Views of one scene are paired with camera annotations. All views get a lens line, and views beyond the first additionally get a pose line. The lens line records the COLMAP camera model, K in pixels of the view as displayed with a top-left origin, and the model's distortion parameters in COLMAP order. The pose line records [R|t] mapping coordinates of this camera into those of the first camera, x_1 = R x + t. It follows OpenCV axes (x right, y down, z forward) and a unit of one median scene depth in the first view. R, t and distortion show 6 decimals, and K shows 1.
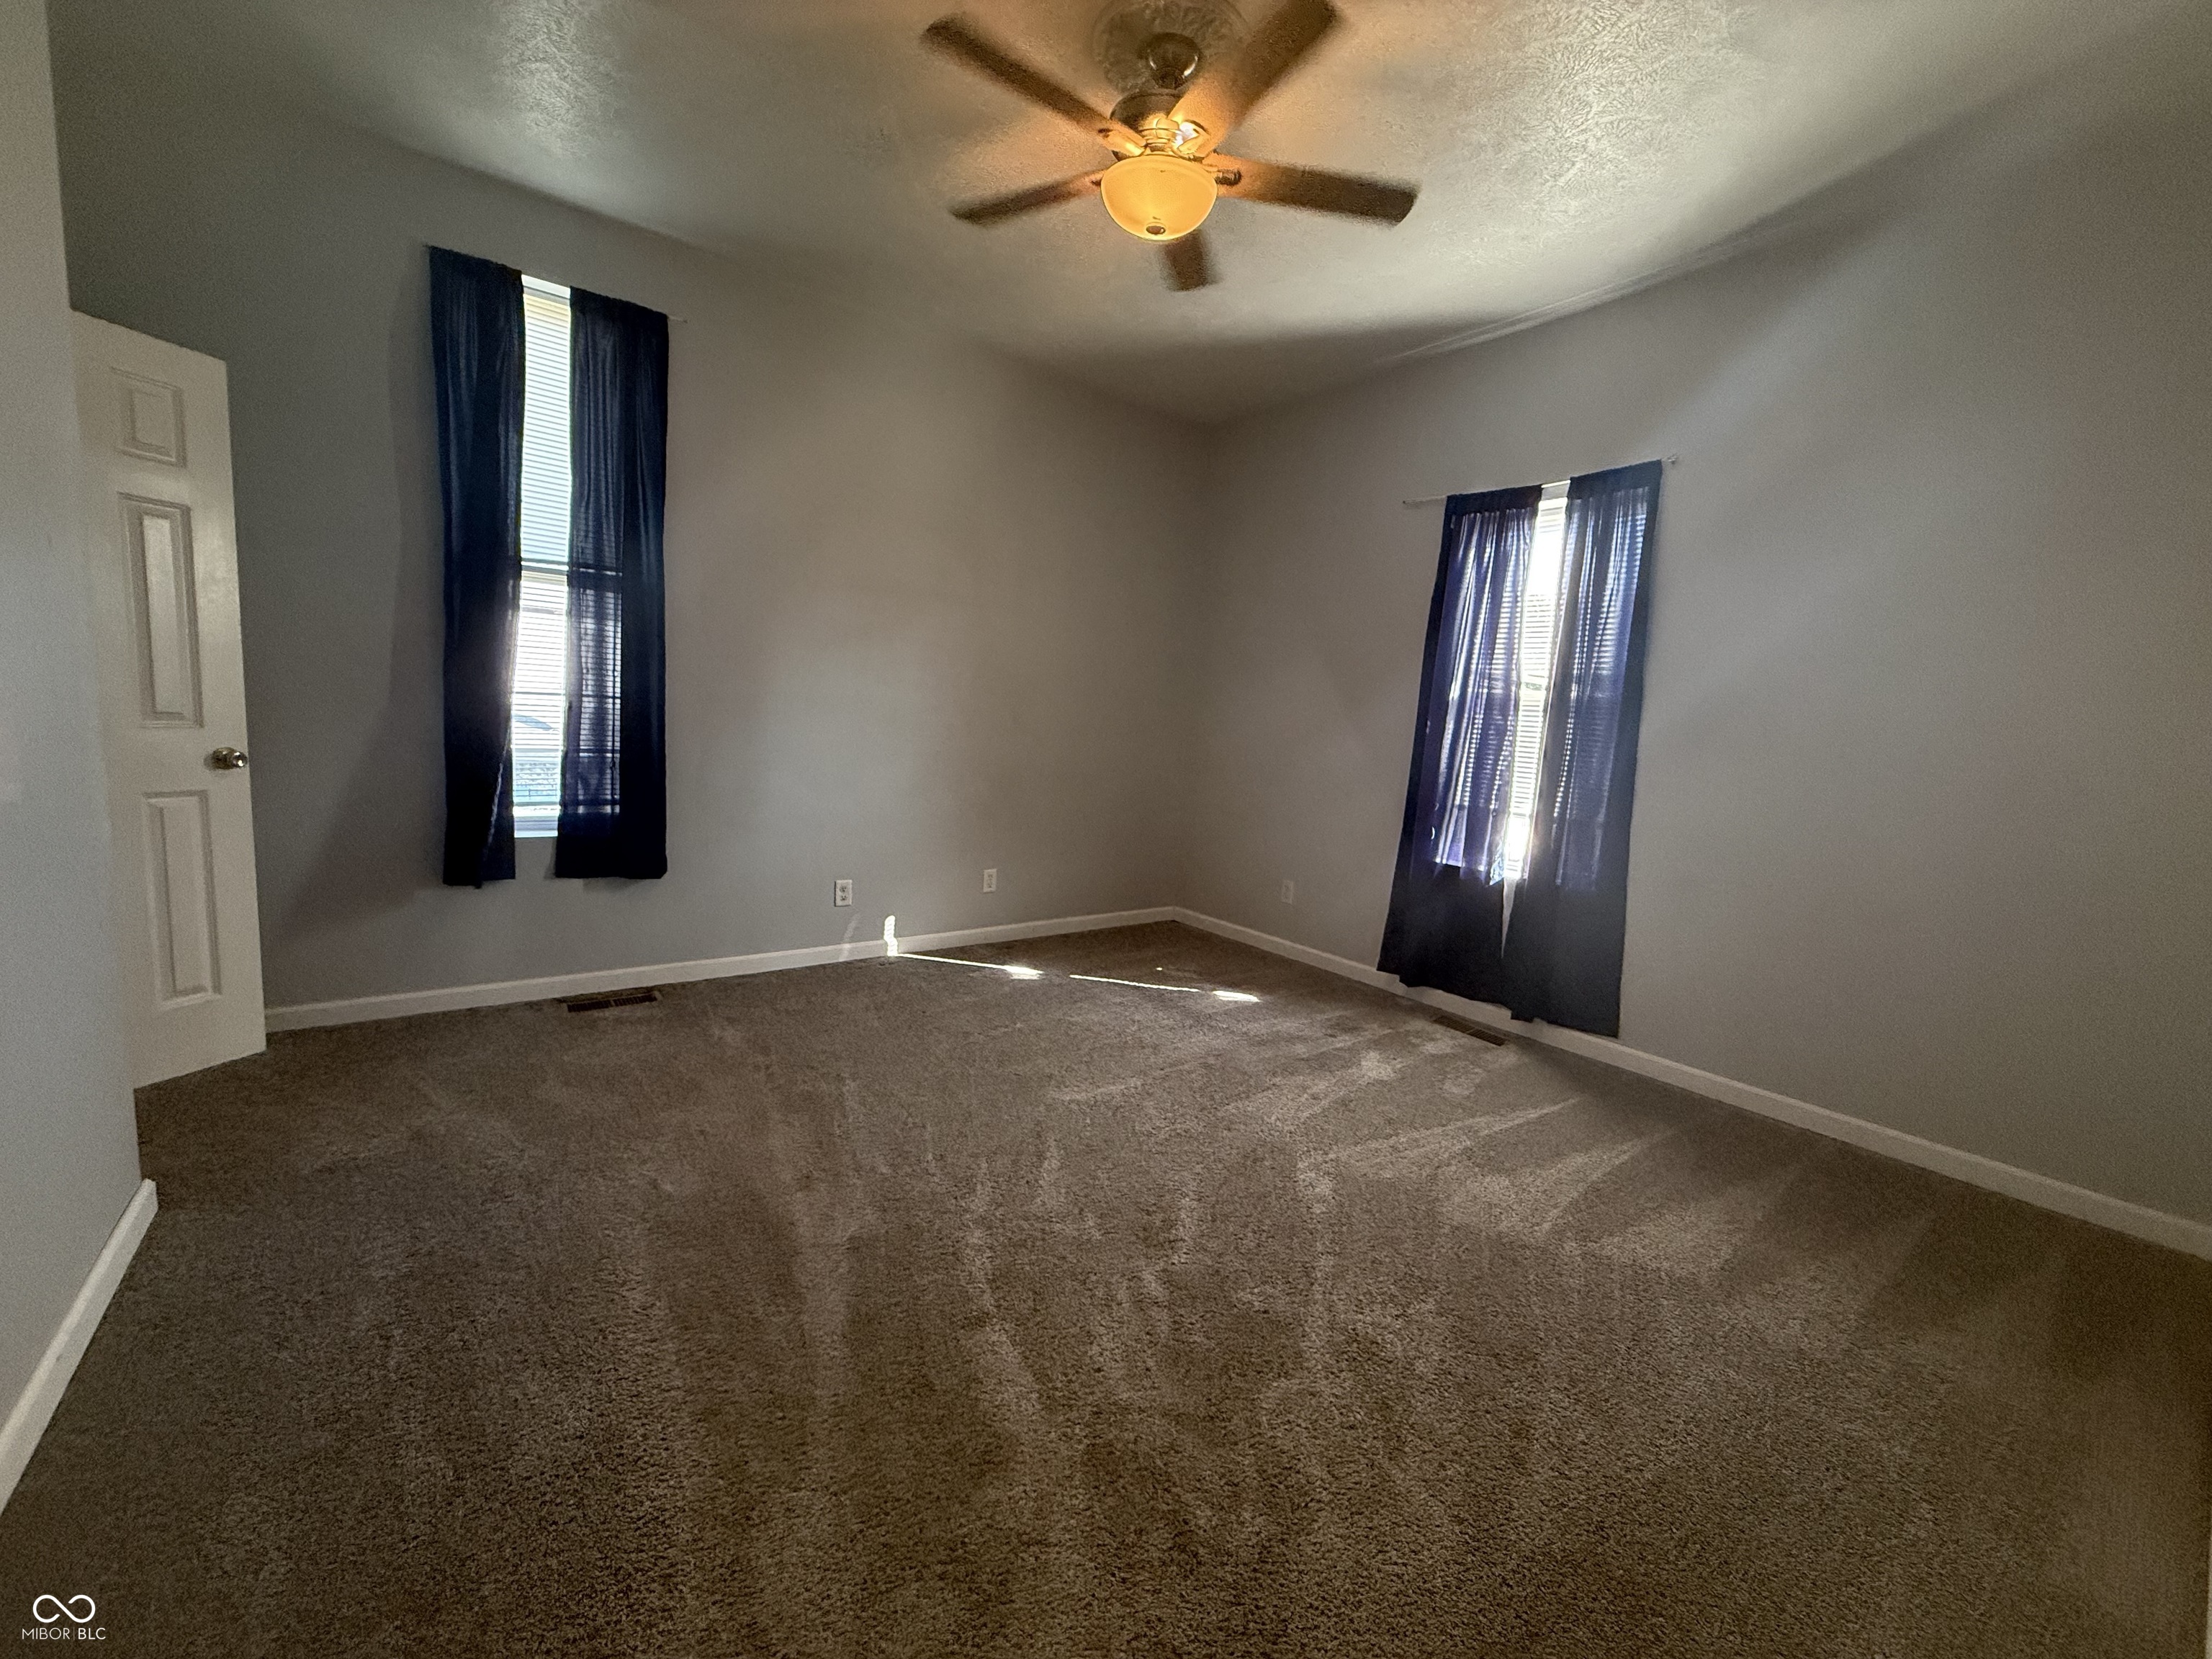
lens RADIAL K [[876.9, 0, 1111.2], [0, 876.9, 835.3], [0, 0, 1]] dist [0.000953, -0.000136]
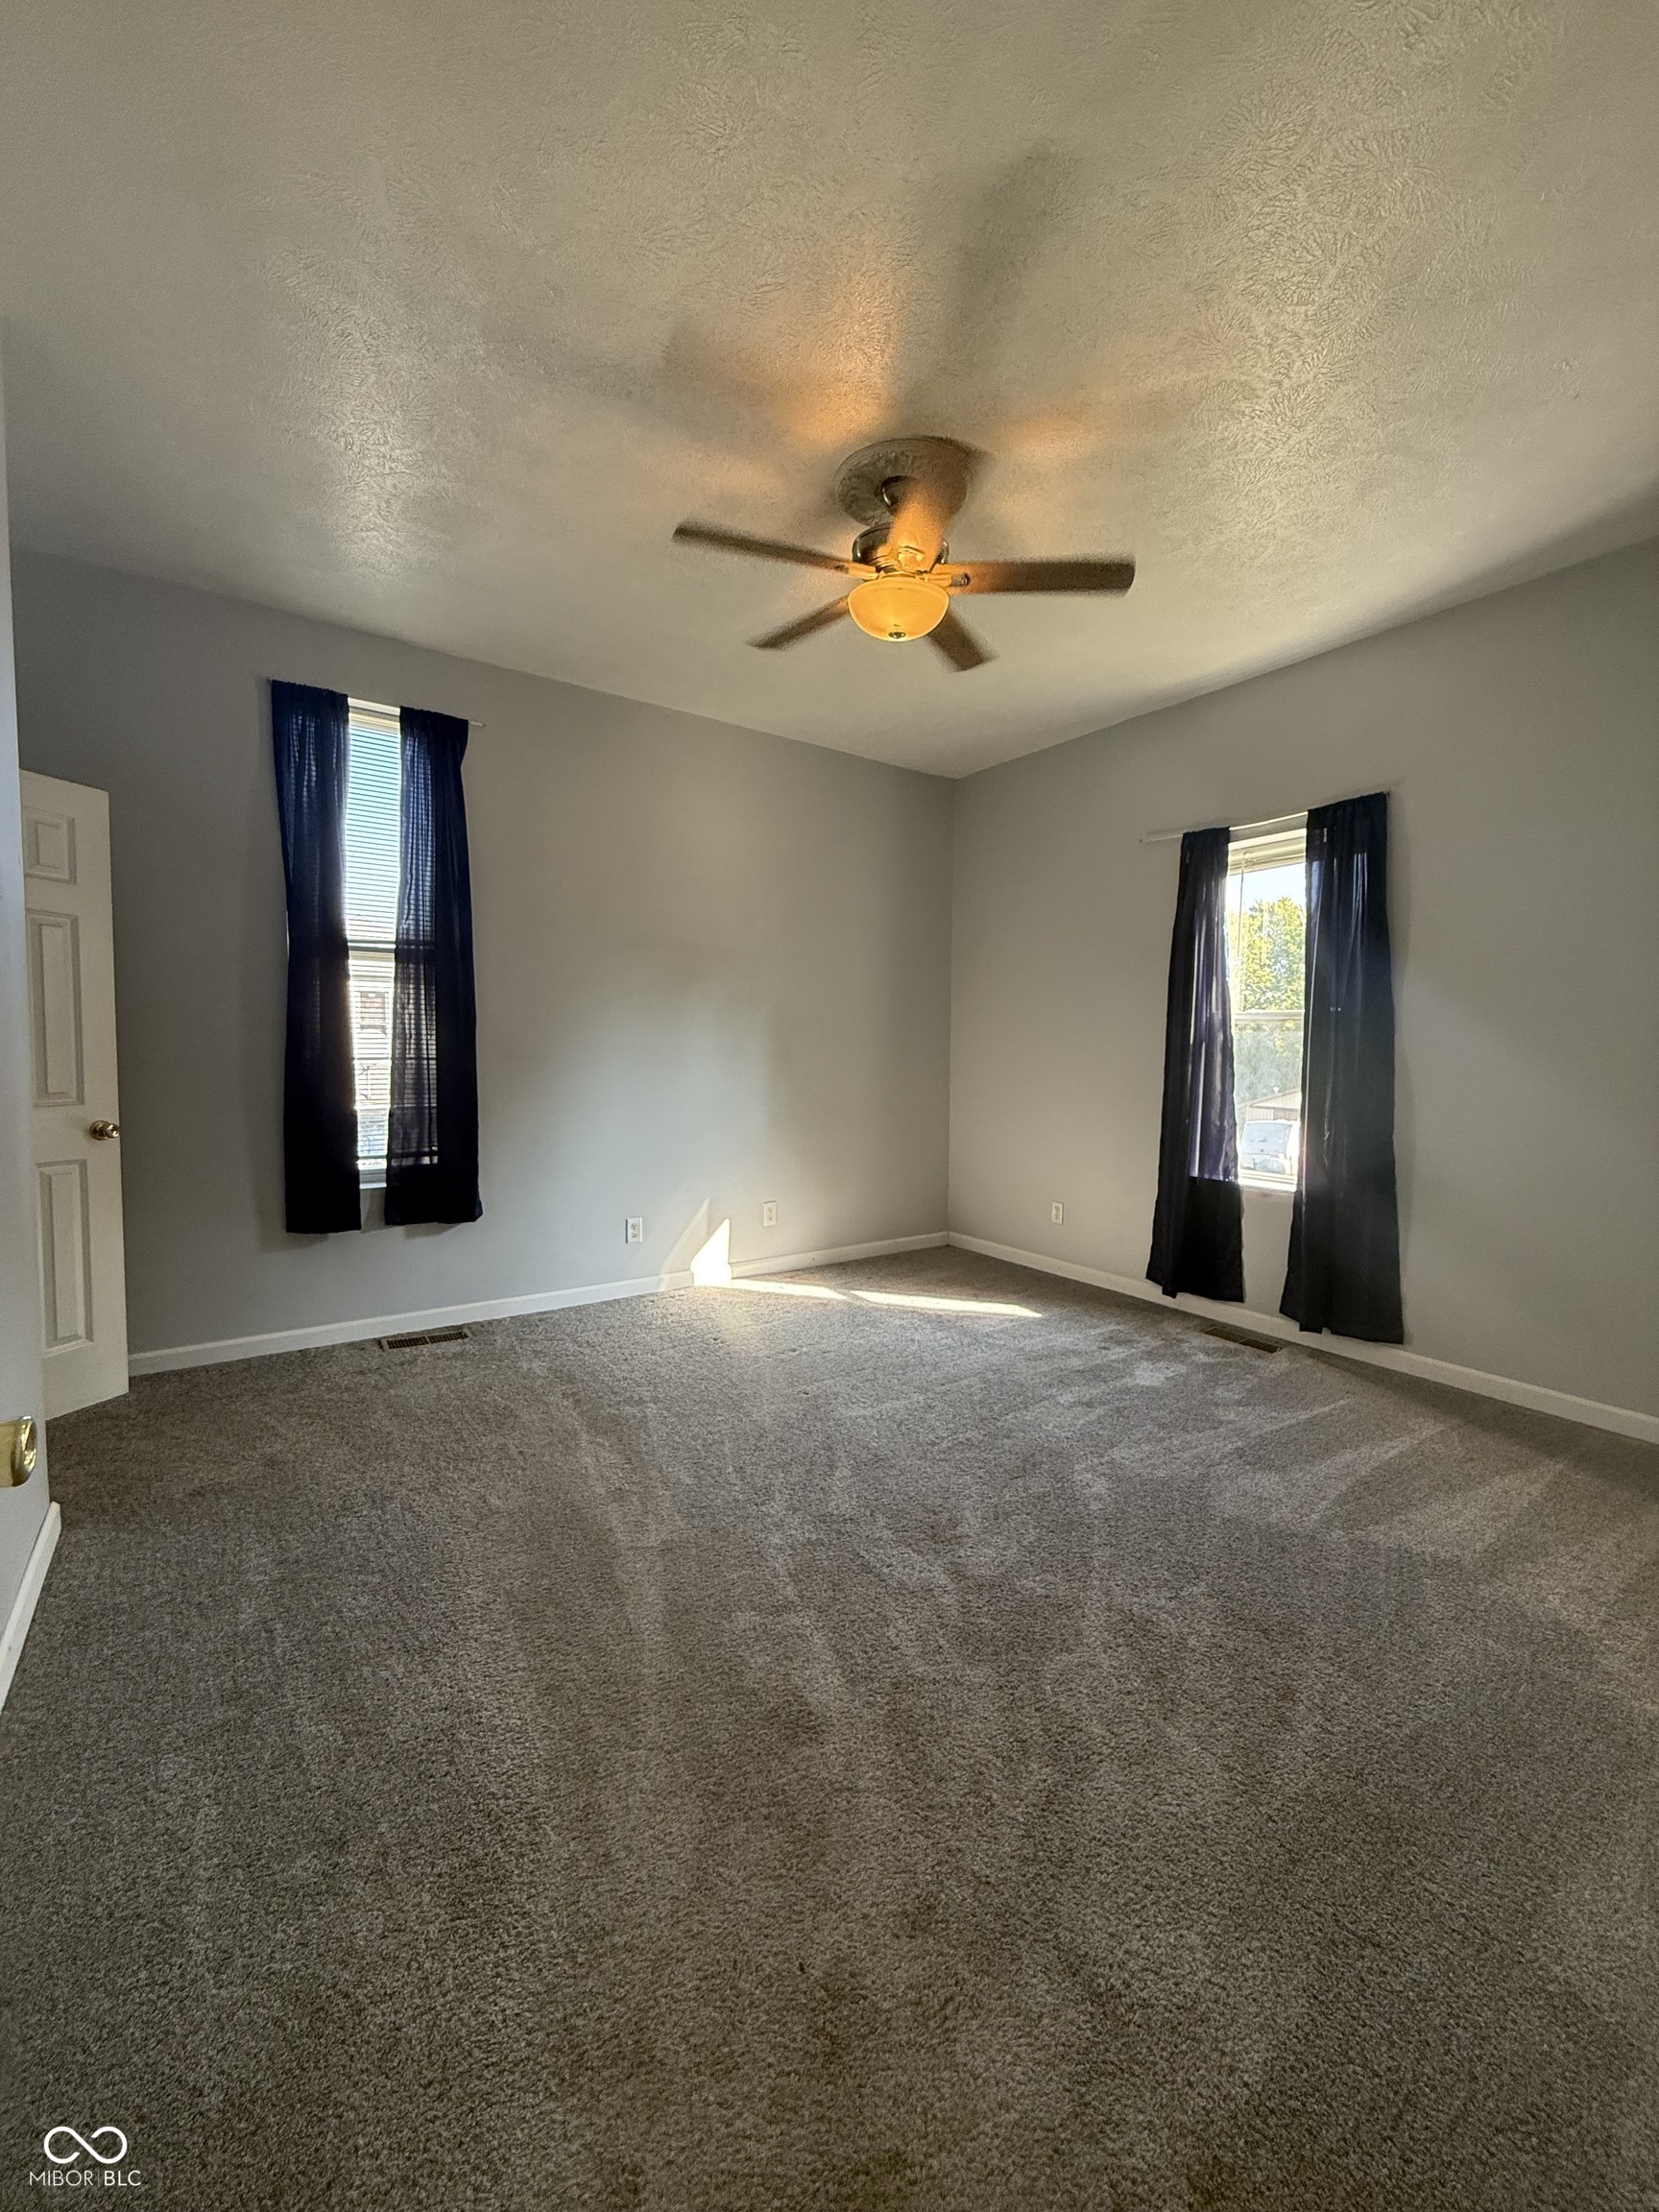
lens RADIAL K [[876.9, 0, 846.7], [0, 876.9, 1100.0], [0, 0, 1]] dist [0.000953, -0.000136]
pose [[0.998135, -0.047103, -0.038833, -0.000206], [0.044011, 0.996061, -0.076978, 0.003836], [0.042306, 0.075126, 0.996276, -0.116684]]
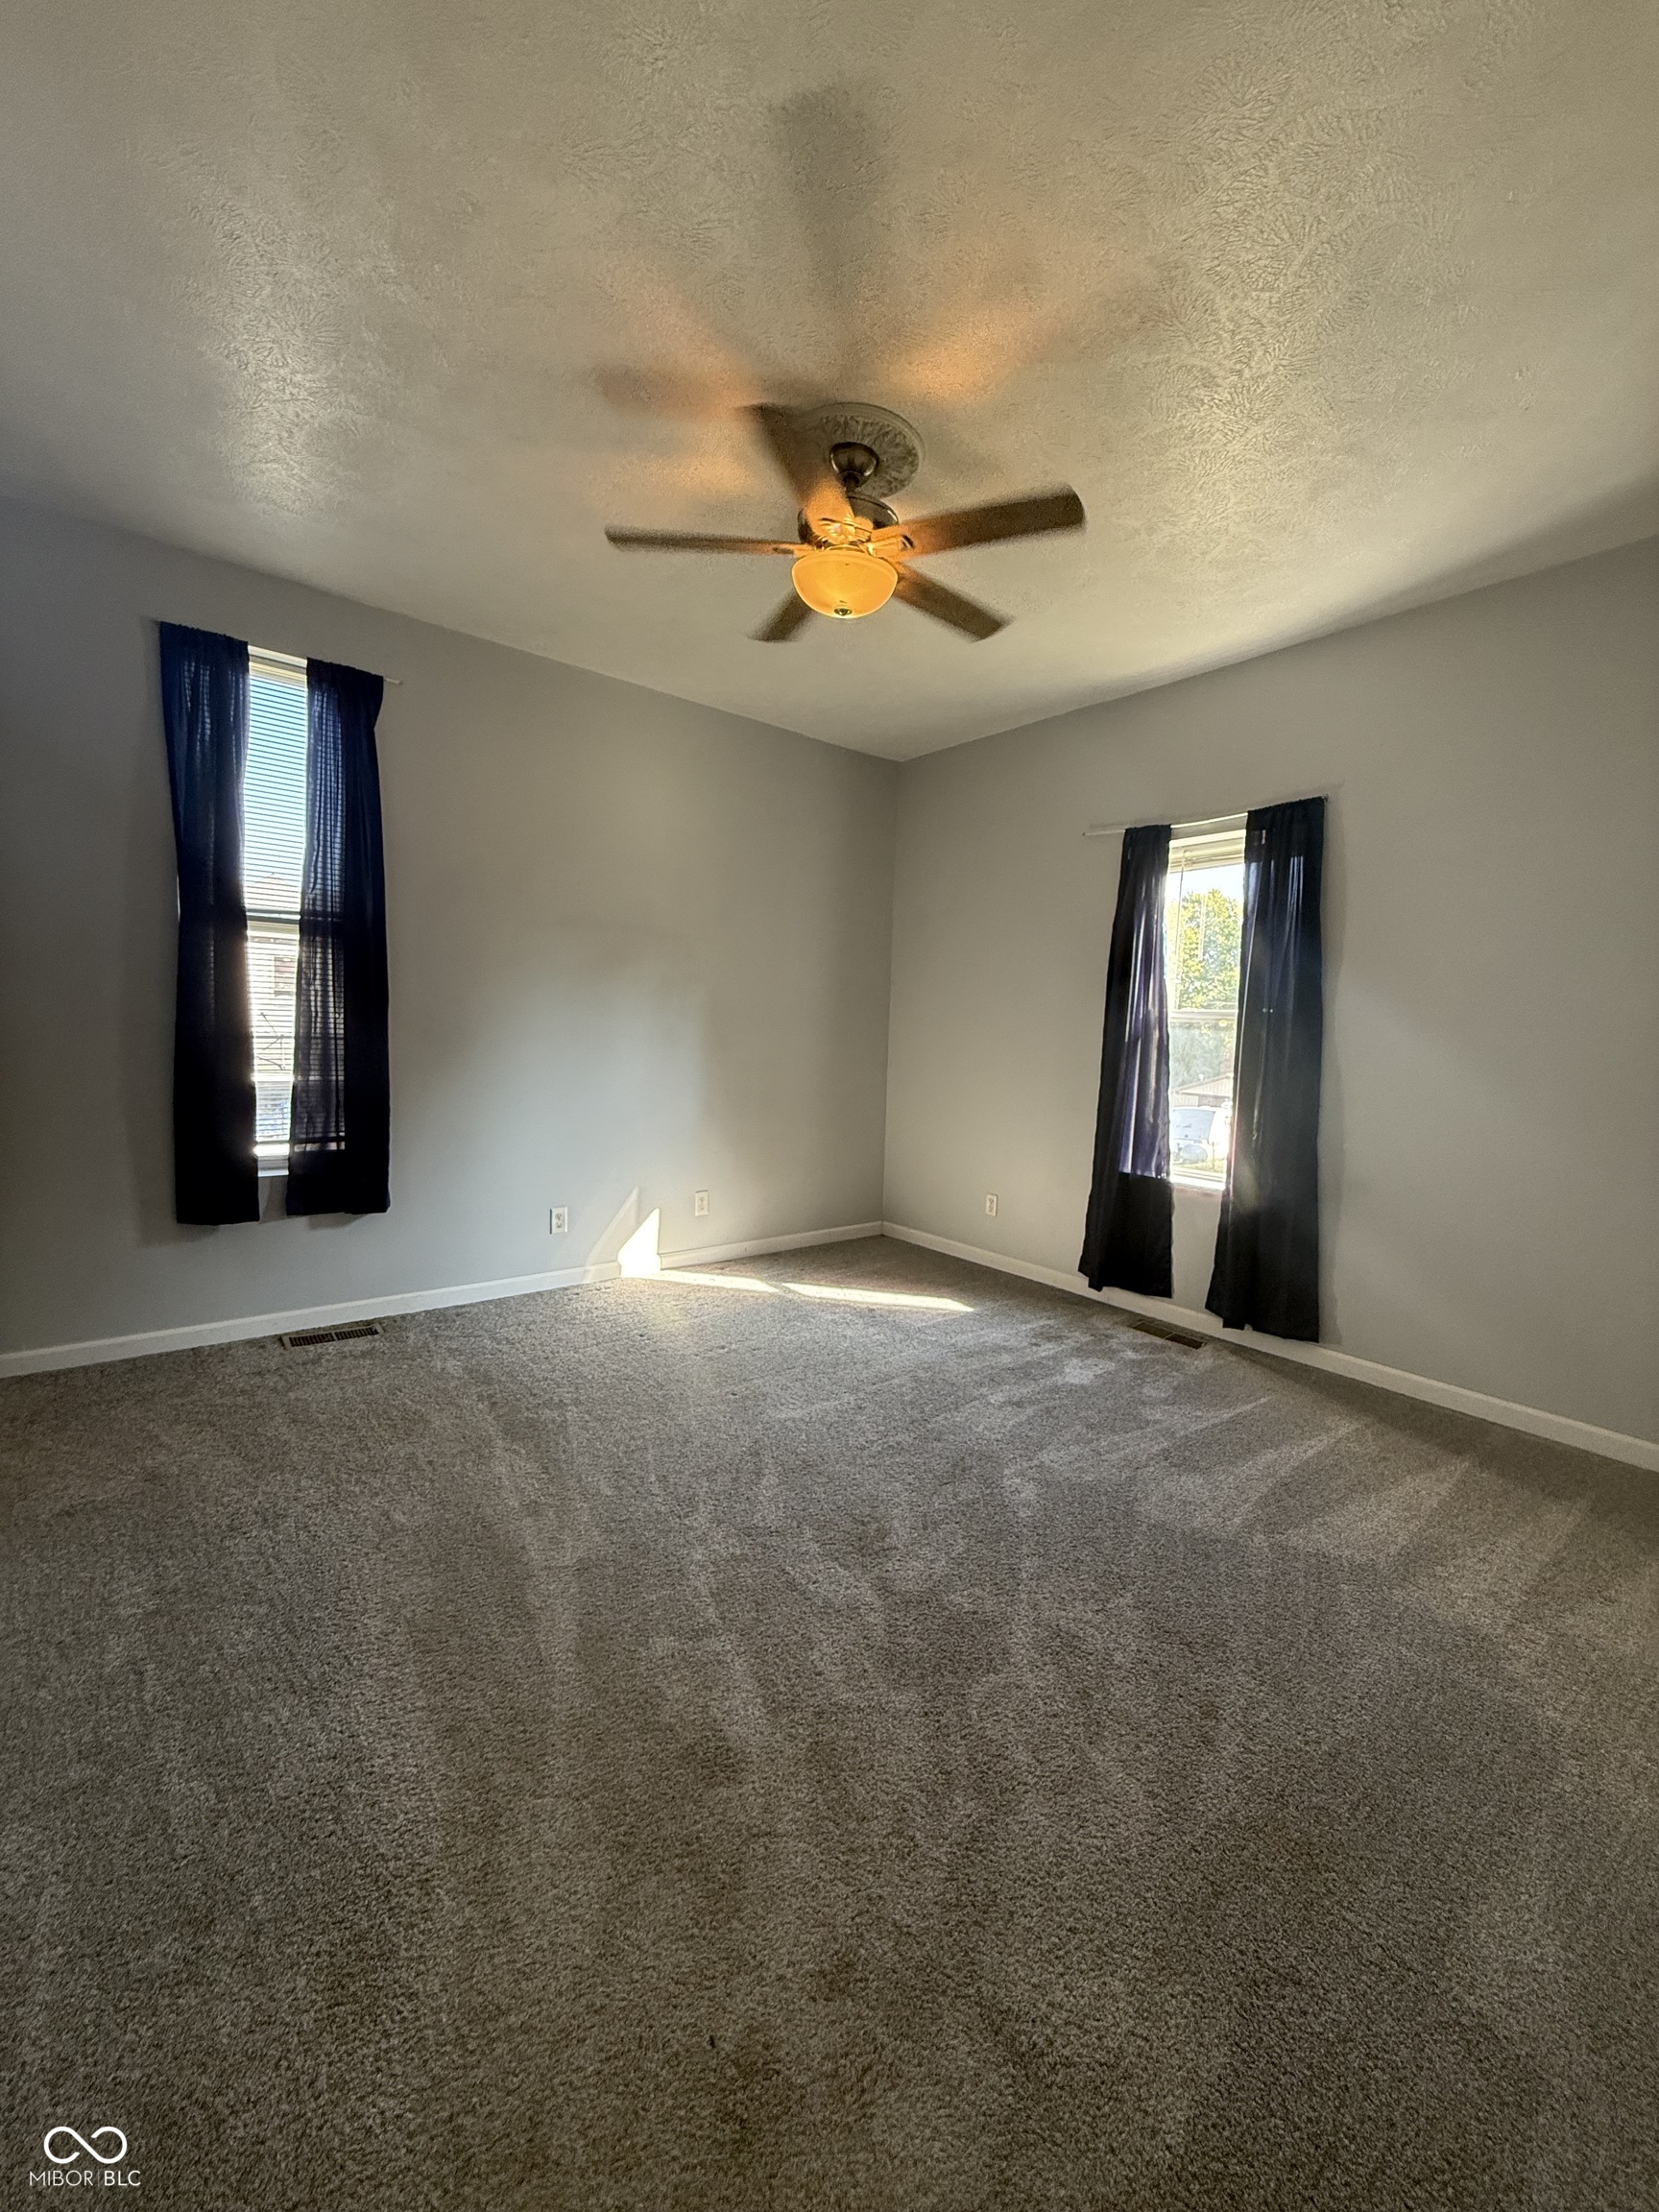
lens RADIAL K [[876.9, 0, 844.8], [0, 876.9, 1102.4], [0, 0, 1]] dist [0.000953, -0.000136]
pose [[0.999181, -0.027594, 0.029598, 0.003051], [0.028994, 0.998427, -0.047989, -0.025068], [-0.028227, 0.048808, 0.998409, -0.077467]]
